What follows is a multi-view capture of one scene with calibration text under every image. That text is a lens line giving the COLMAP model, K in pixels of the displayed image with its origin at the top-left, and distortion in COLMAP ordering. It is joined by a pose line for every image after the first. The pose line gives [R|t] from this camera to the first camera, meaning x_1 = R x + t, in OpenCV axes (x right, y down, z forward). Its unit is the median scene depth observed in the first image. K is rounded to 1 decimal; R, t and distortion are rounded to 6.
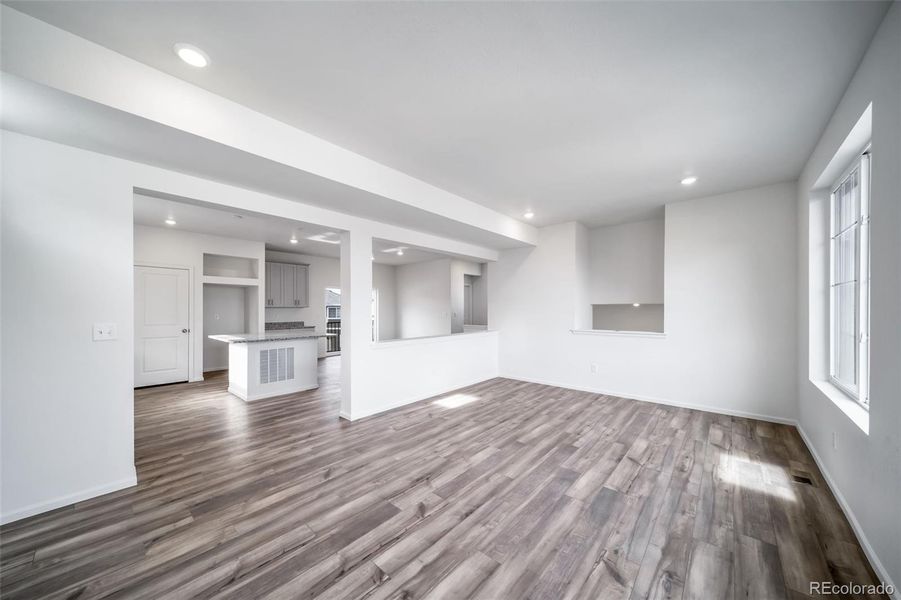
lens RADIAL K [[318.7, 0, 443.6], [0, 318.7, 307.4], [0, 0, 1]] dist [0.002375, 0.000011]
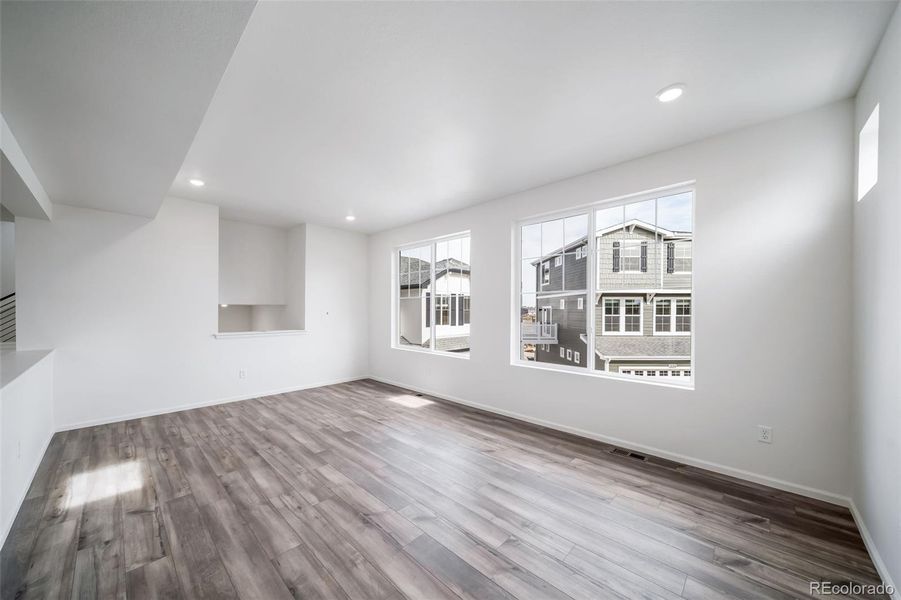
lens RADIAL K [[318.7, 0, 441.9], [0, 318.7, 309.1], [0, 0, 1]] dist [0.002375, 0.000011]
pose [[0.040983, 0.005029, 0.999147, -0.760545], [-0.008614, 0.999952, -0.004680, 0.003259], [-0.999123, -0.008415, 0.041024, 0.672667]]
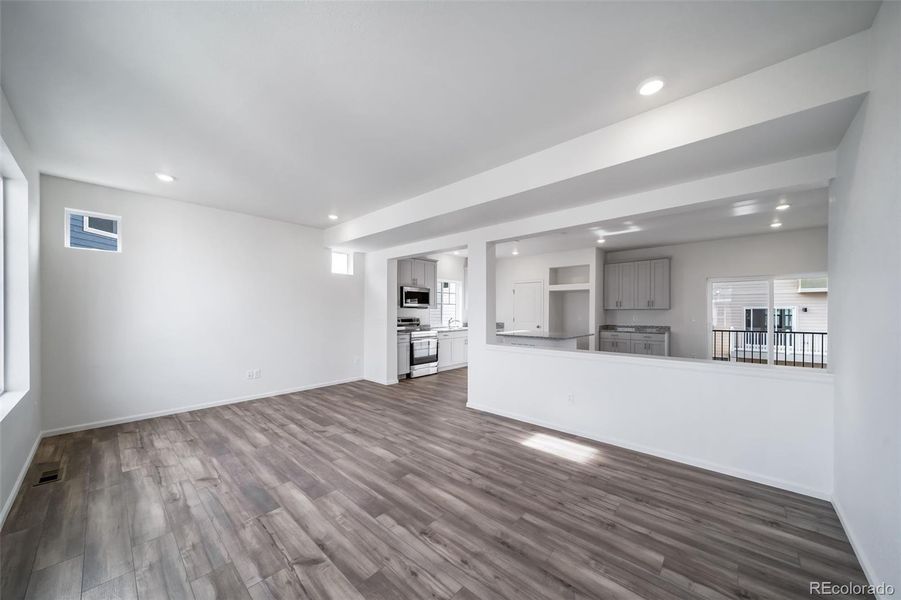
lens RADIAL K [[318.7, 0, 442.6], [0, 318.7, 314.4], [0, 0, 1]] dist [0.002375, 0.000011]
pose [[-0.023991, 0.013249, -0.999624, 1.159363], [0.003403, 0.999907, 0.013171, 0.000951], [0.999706, -0.003086, -0.024034, 1.235235]]
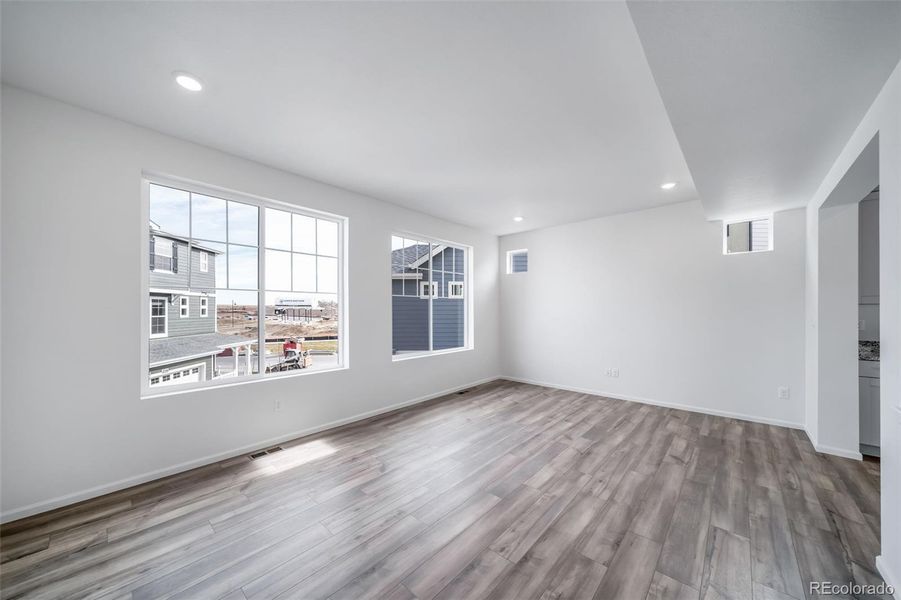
lens RADIAL K [[318.7, 0, 436.5], [0, 318.7, 308.7], [0, 0, 1]] dist [0.002375, 0.000011]
pose [[-0.999460, 0.006542, 0.032210, 0.388533], [0.006266, 0.999943, -0.008643, 0.004259], [-0.032264, -0.008437, -0.999444, 1.916587]]
